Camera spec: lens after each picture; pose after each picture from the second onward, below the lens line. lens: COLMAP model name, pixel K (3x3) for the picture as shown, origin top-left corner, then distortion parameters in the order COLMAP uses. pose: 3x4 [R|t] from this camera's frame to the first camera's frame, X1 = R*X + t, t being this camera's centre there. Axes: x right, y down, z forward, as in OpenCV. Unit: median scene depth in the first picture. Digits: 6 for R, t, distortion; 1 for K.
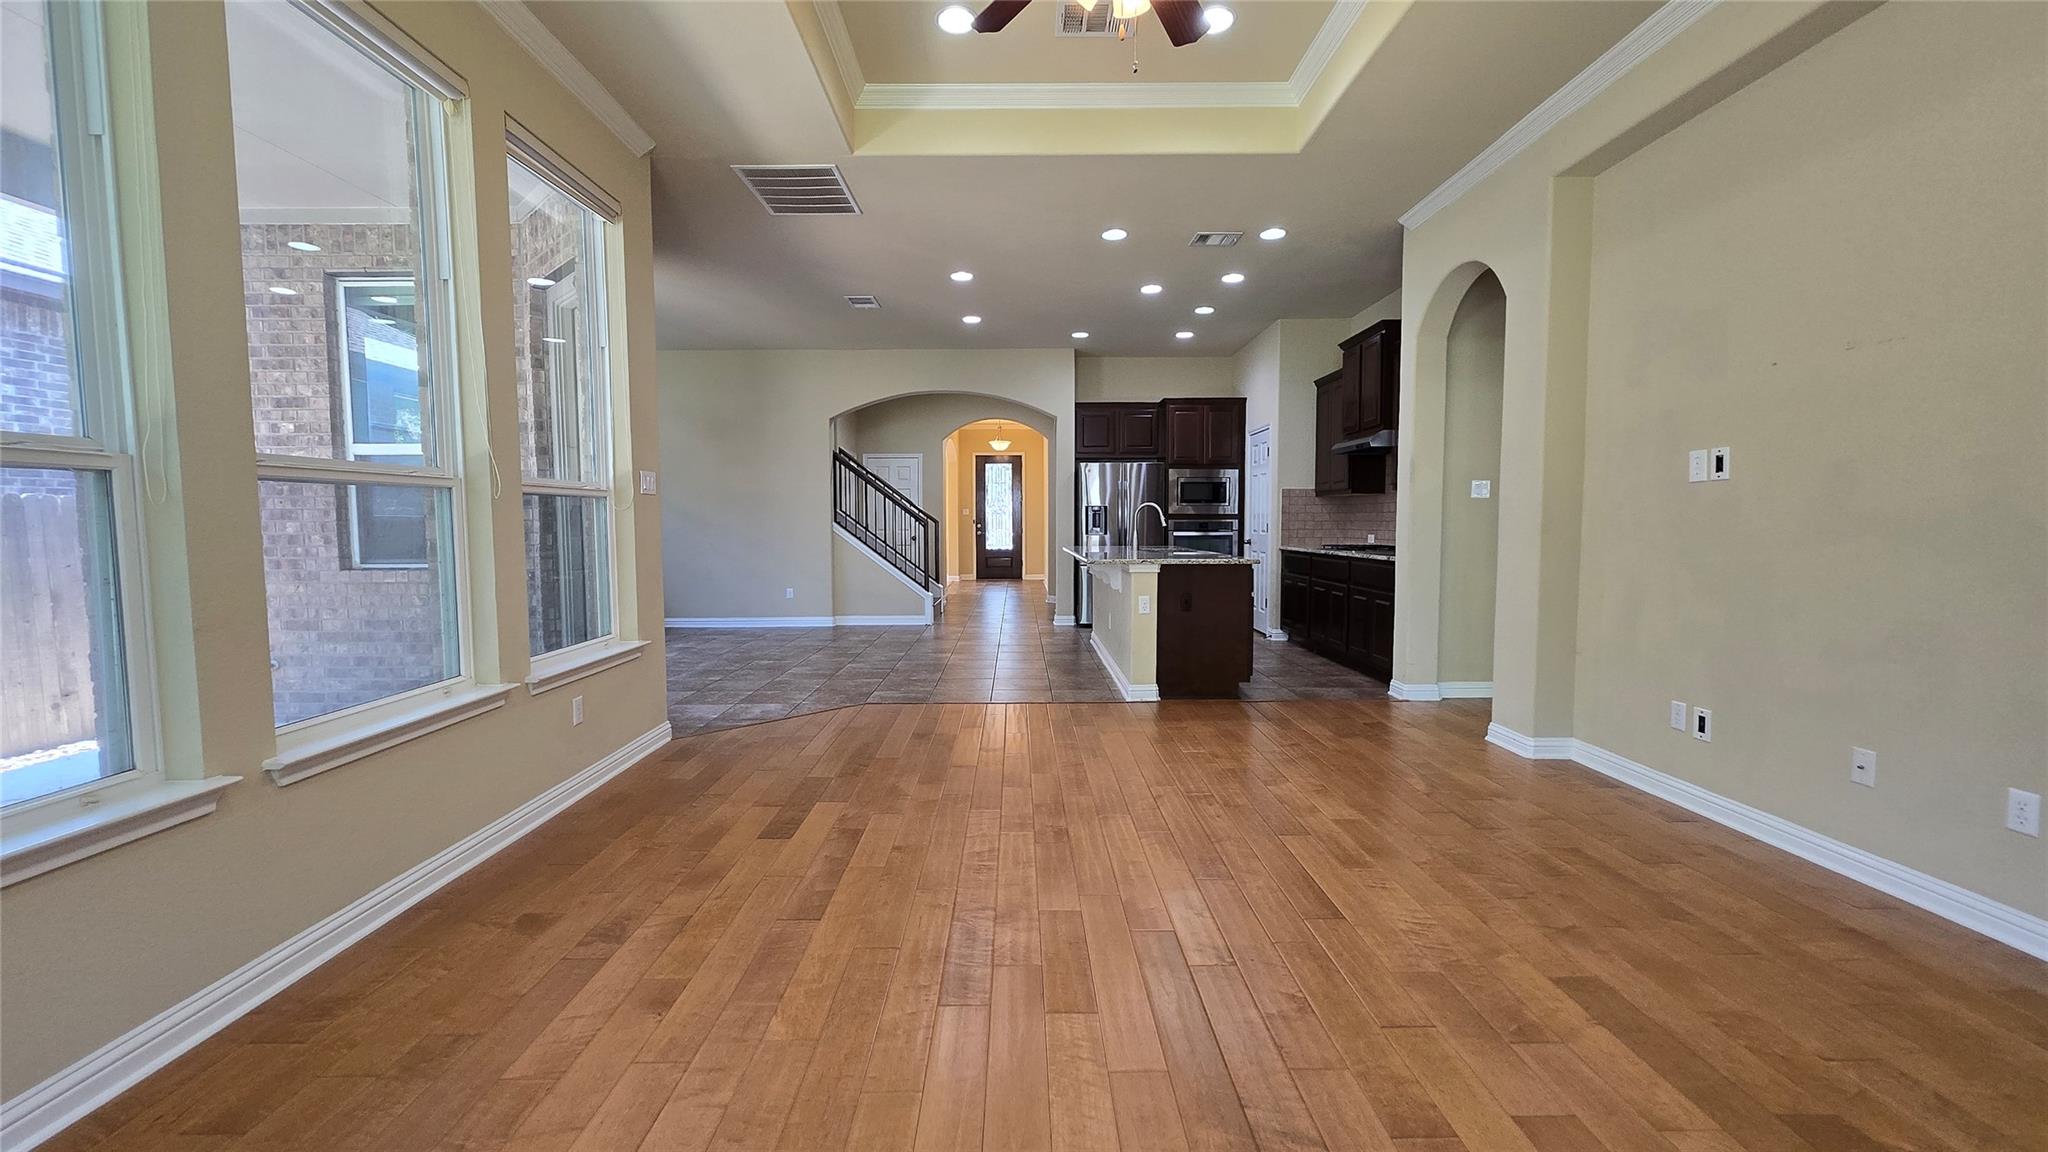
lens RADIAL K [[802.5, 0, 1024.0], [0, 802.5, 576.0], [0, 0, 1]] dist [-0.000520, -0.000640]
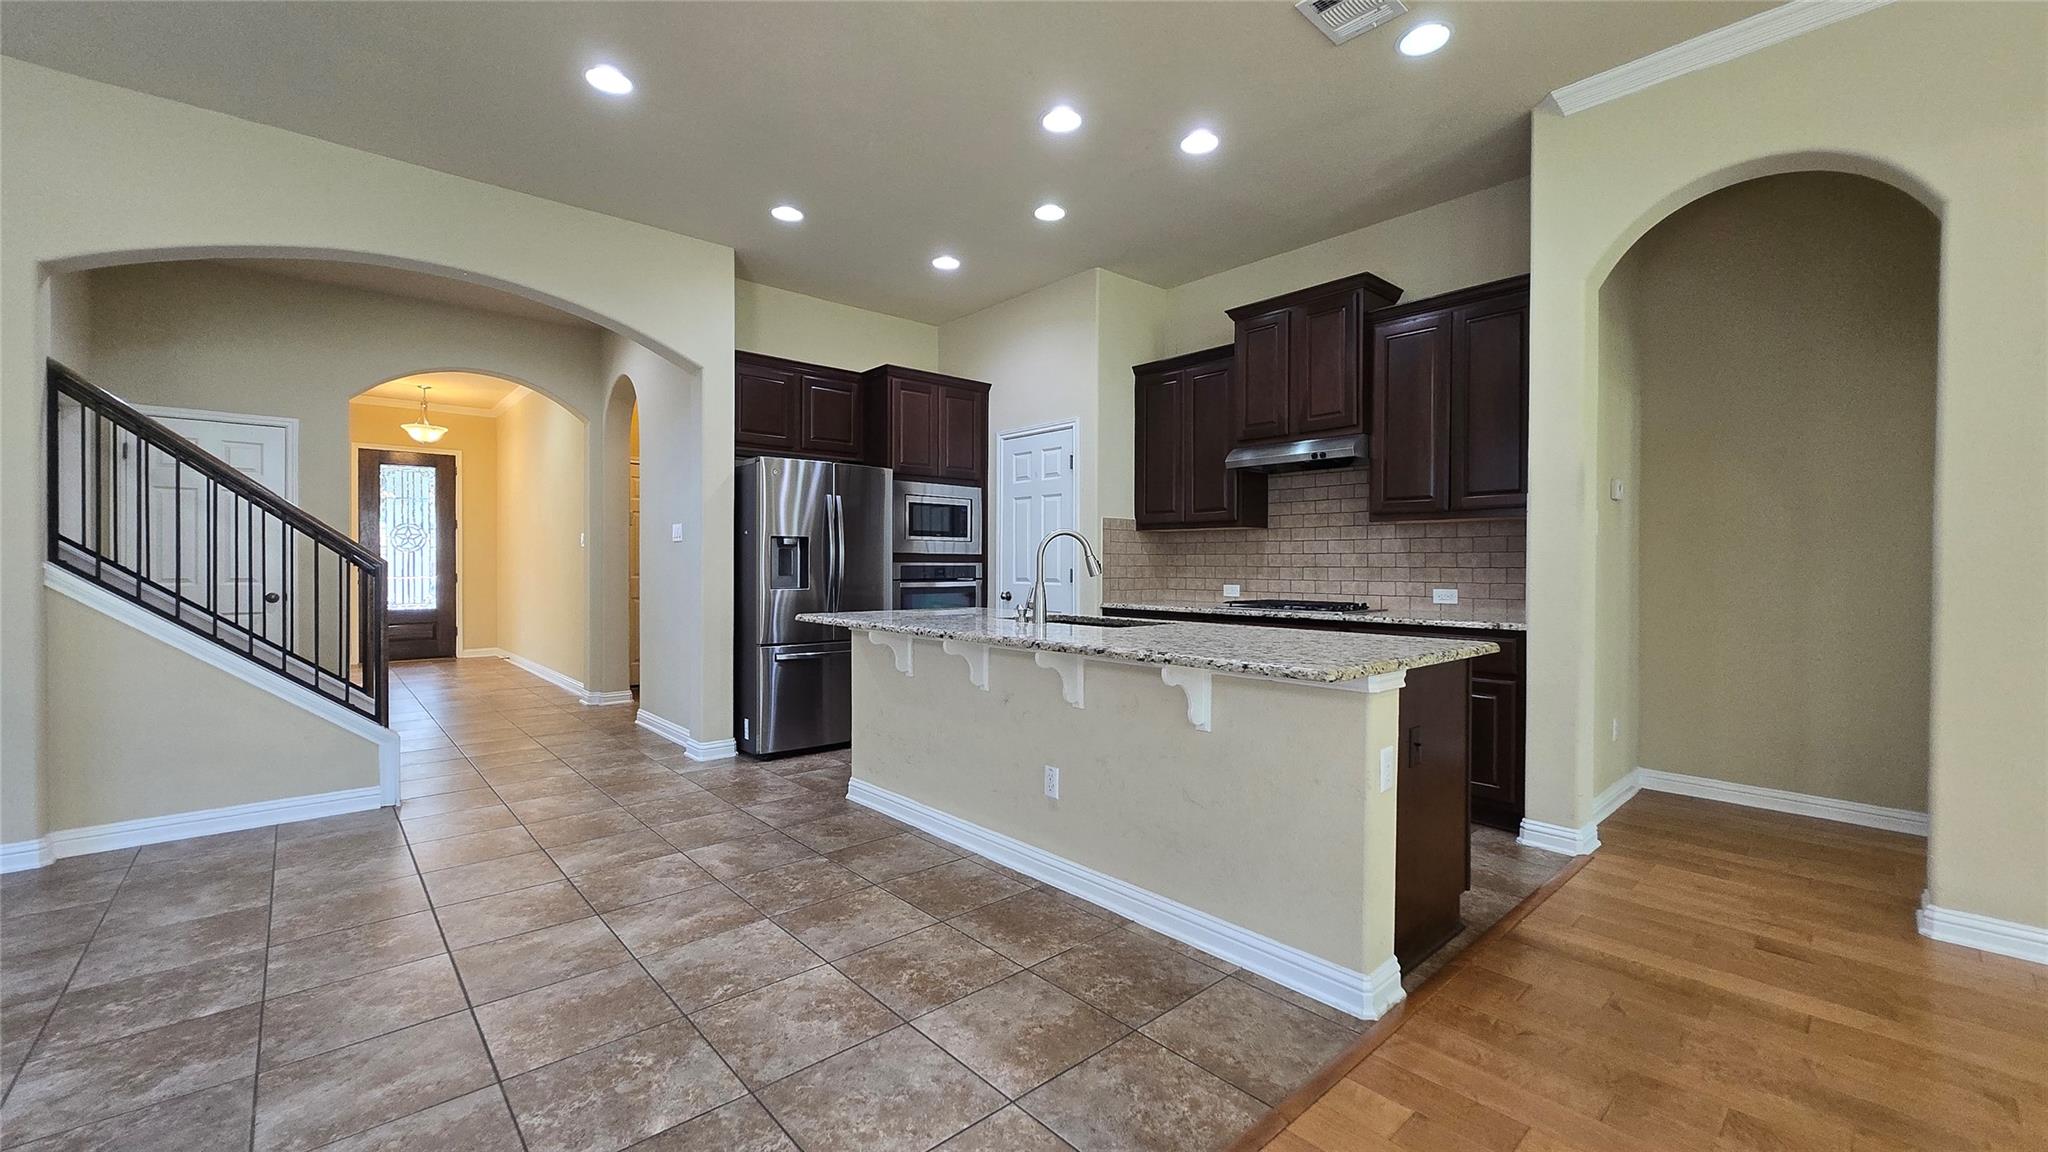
lens RADIAL K [[802.5, 0, 1024.0], [0, 802.5, 576.0], [0, 0, 1]] dist [-0.000520, -0.000640]
pose [[0.749719, -0.003905, 0.661745, -0.153039], [0.039564, 0.998458, -0.038931, -0.031589], [-0.660573, 0.055368, 0.748717, 0.471285]]
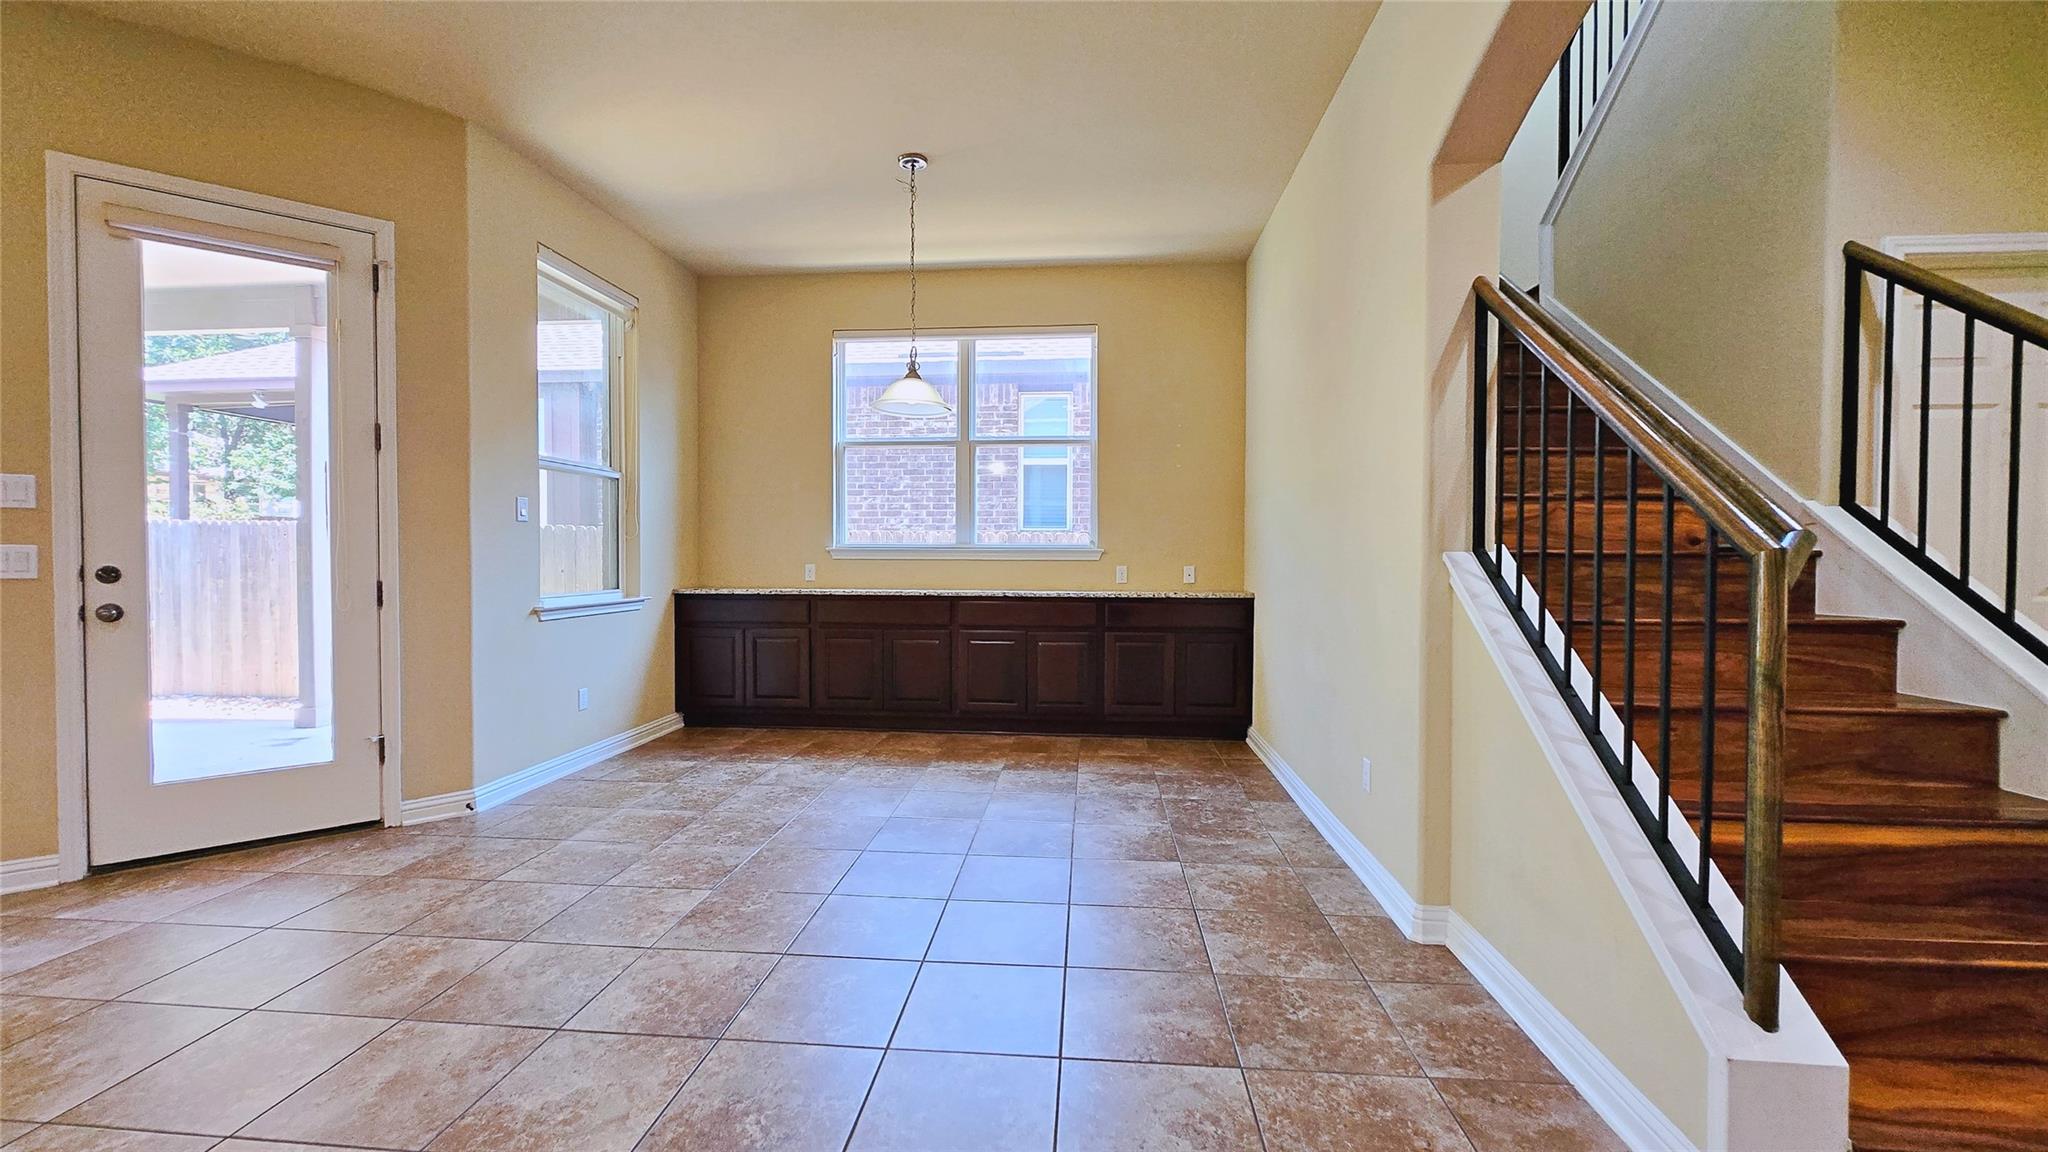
lens RADIAL K [[802.5, 0, 1024.0], [0, 802.5, 576.0], [0, 0, 1]] dist [-0.000520, -0.000640]
pose [[-0.099744, 0.031613, -0.994511, 0.040434], [-0.066664, 0.997037, 0.038380, -0.062018], [0.992777, 0.070126, -0.097341, 0.907455]]
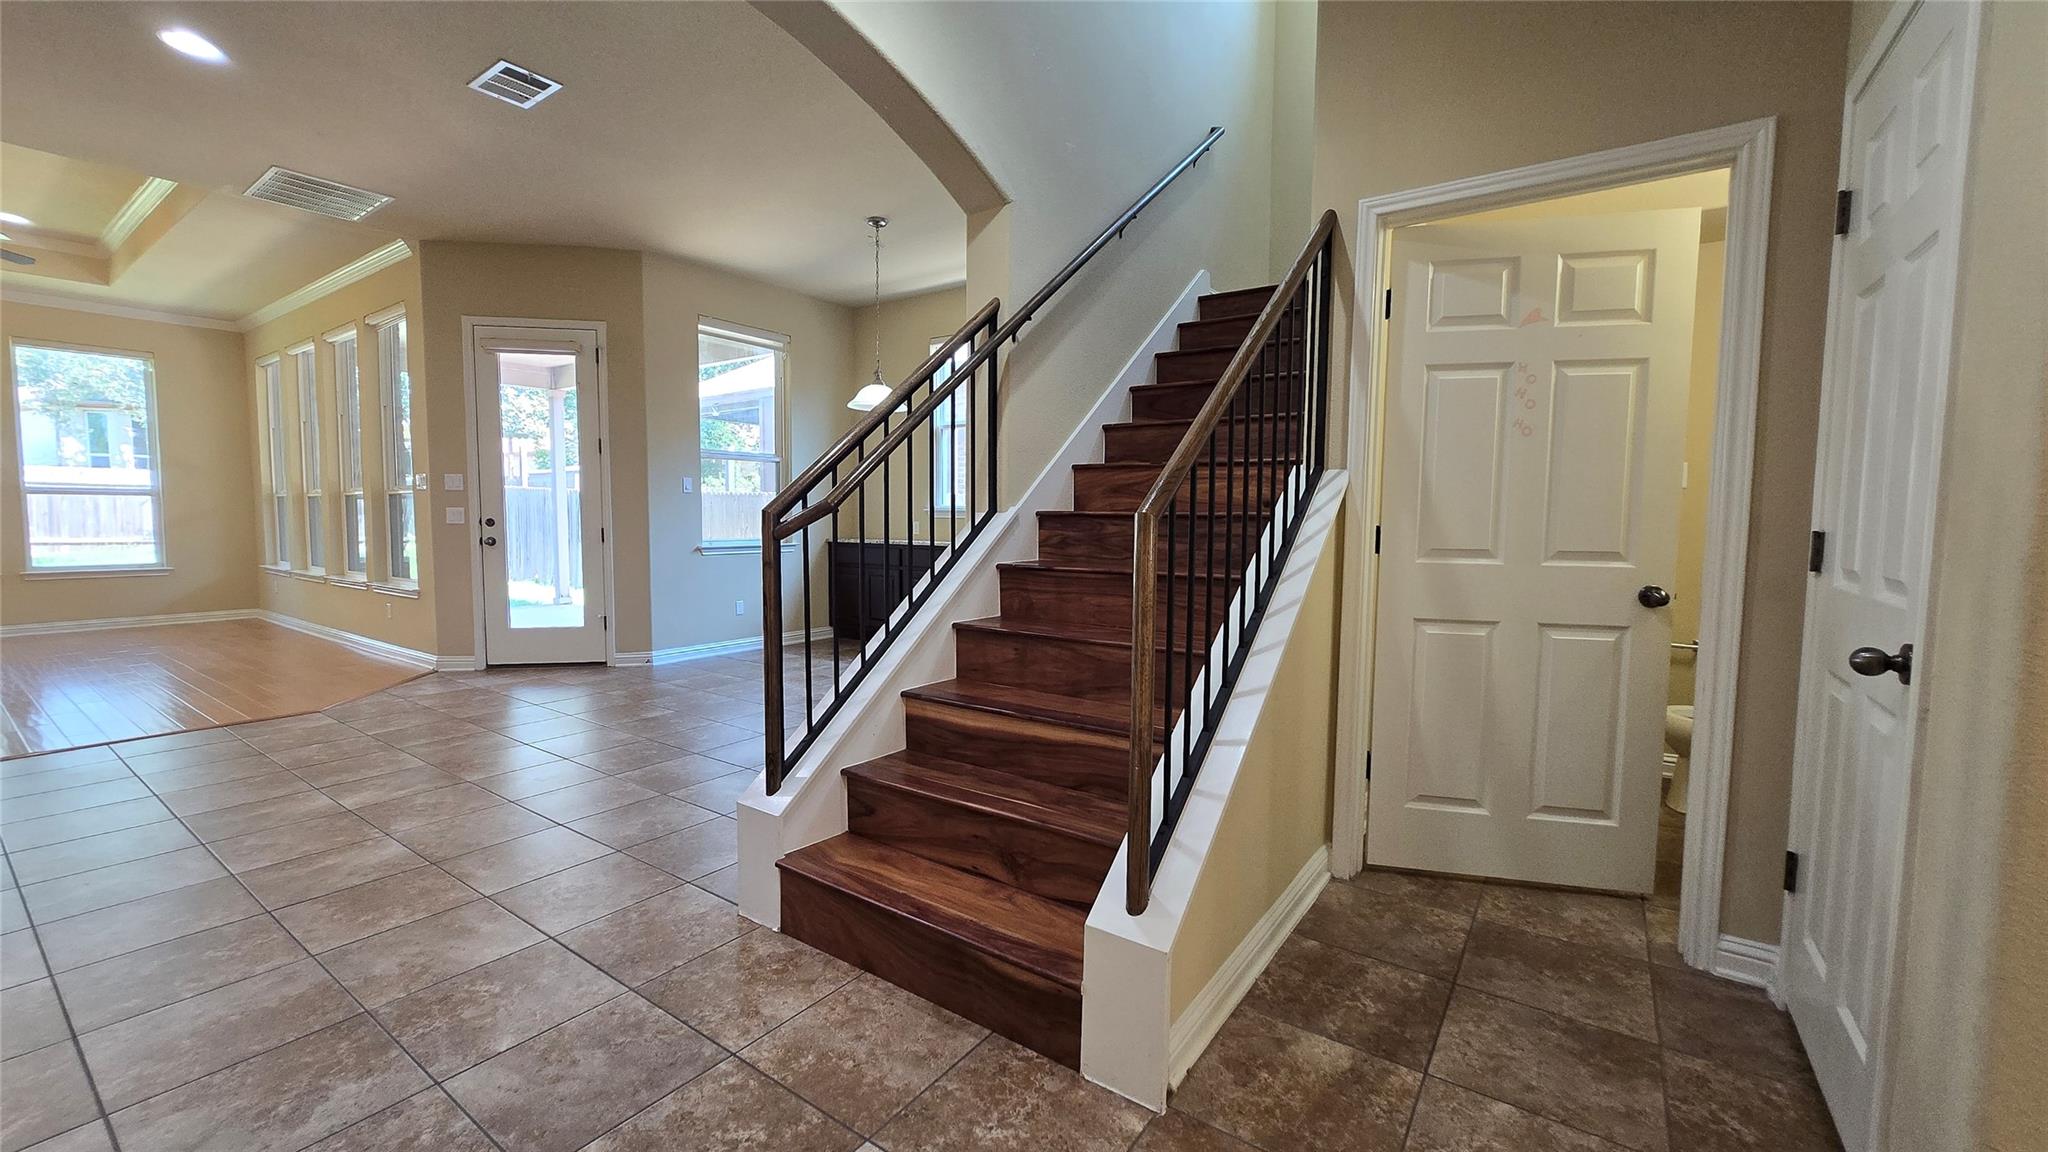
lens RADIAL K [[802.5, 0, 1024.0], [0, 802.5, 576.0], [0, 0, 1]] dist [-0.000520, -0.000640]
pose [[-0.582272, 0.061476, -0.810666, 0.035505], [-0.058669, 0.991360, 0.117319, -0.085059], [0.810874, 0.115873, -0.573634, 1.251484]]
